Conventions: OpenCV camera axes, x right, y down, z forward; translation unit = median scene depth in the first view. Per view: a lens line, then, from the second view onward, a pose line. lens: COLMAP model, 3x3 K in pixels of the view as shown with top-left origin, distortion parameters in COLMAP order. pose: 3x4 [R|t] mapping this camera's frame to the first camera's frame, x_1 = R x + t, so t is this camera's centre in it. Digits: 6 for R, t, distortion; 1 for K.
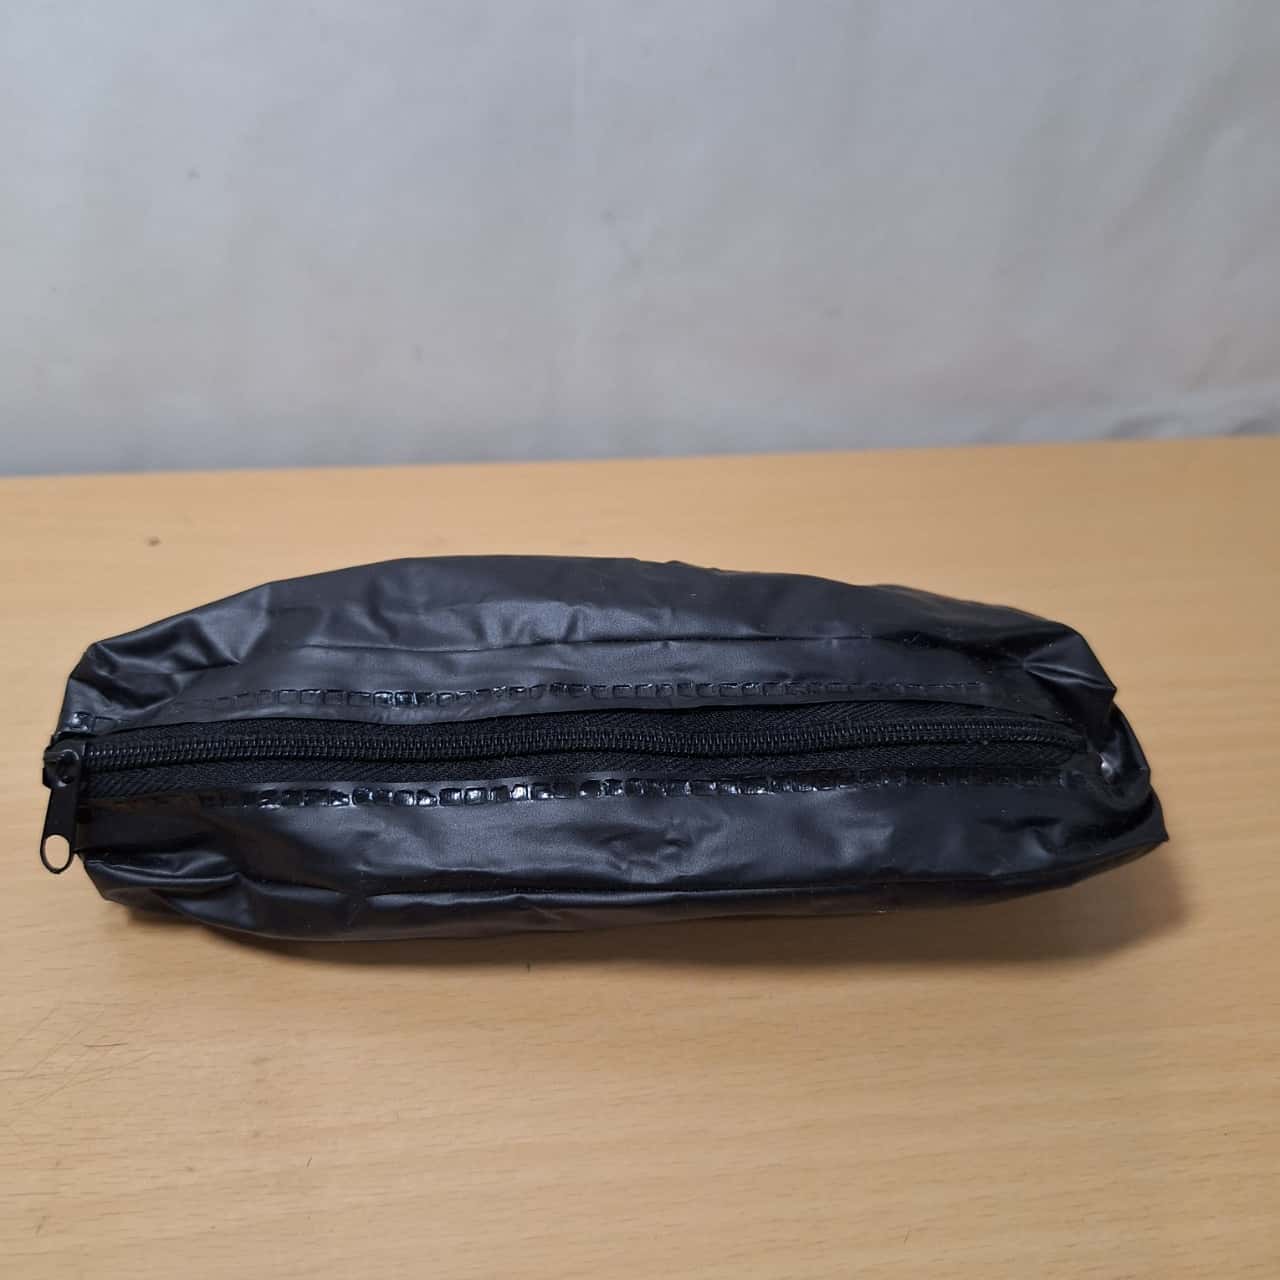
lens RADIAL K [[1322.2, 0, 628.7], [0, 1322.2, 638.5], [0, 0, 1]] dist [-0.018976, 0.000000]
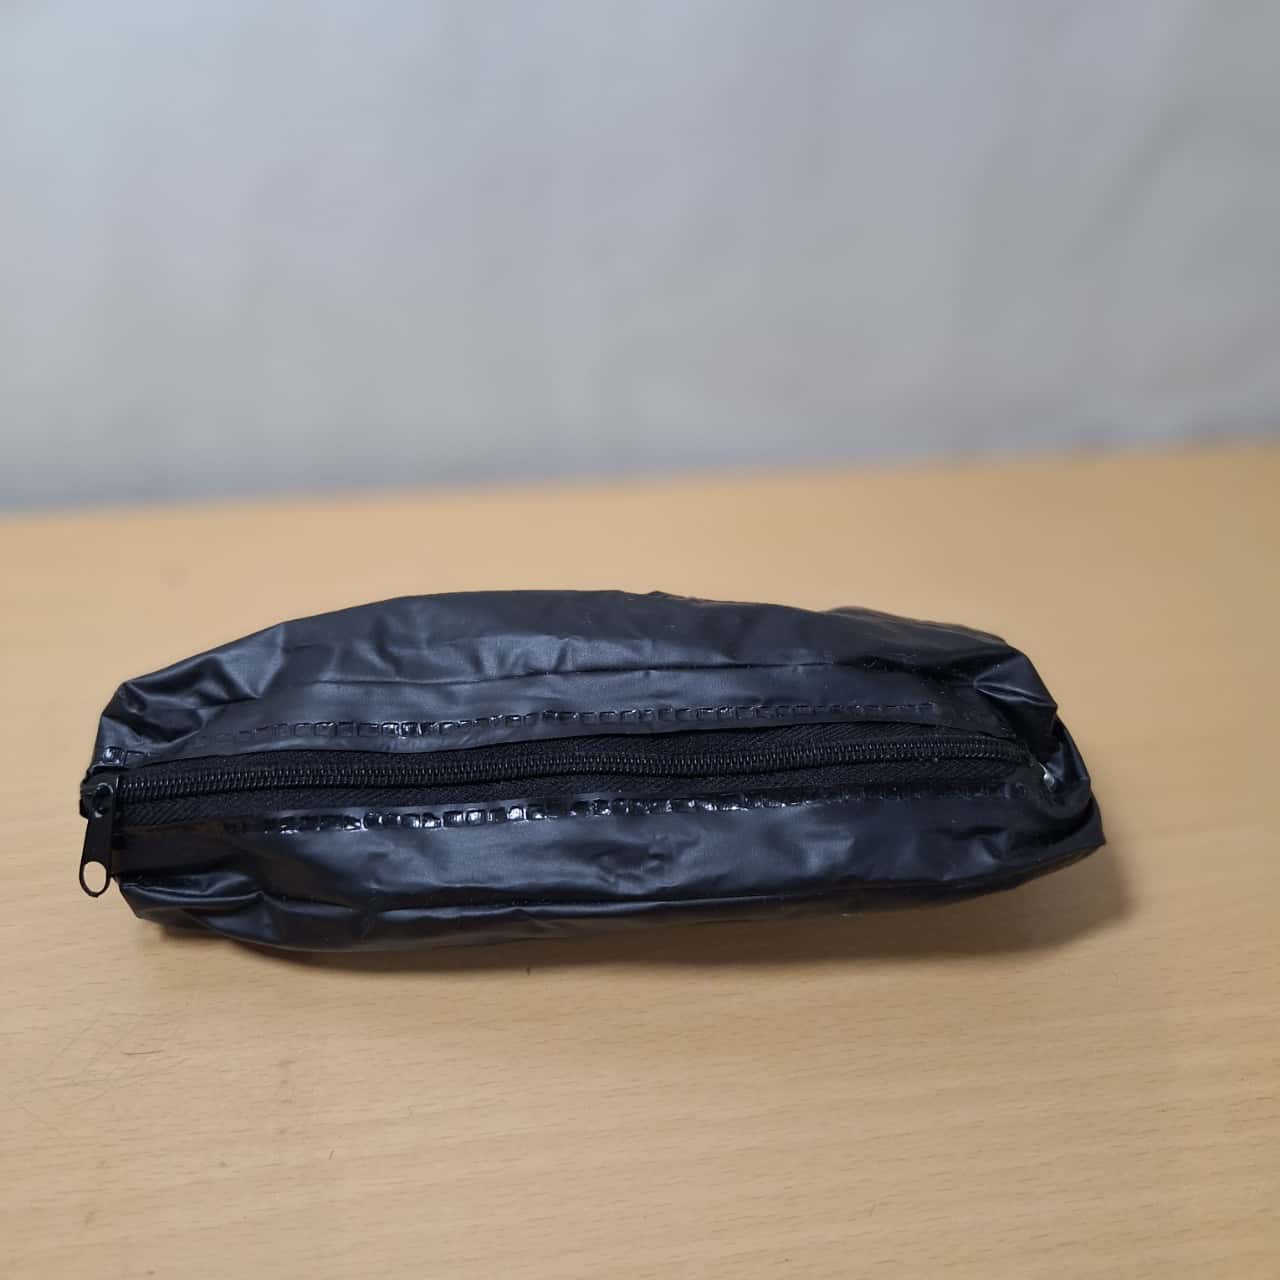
lens RADIAL K [[1322.2, 0, 648.7], [0, 1322.2, 603.9], [0, 0, 1]] dist [-0.018976, 0.000000]
pose [[0.999733, -0.022444, 0.005454, 0.025267], [0.022507, 0.999677, -0.011772, -0.041444], [-0.005188, 0.011892, 0.999916, -0.099802]]
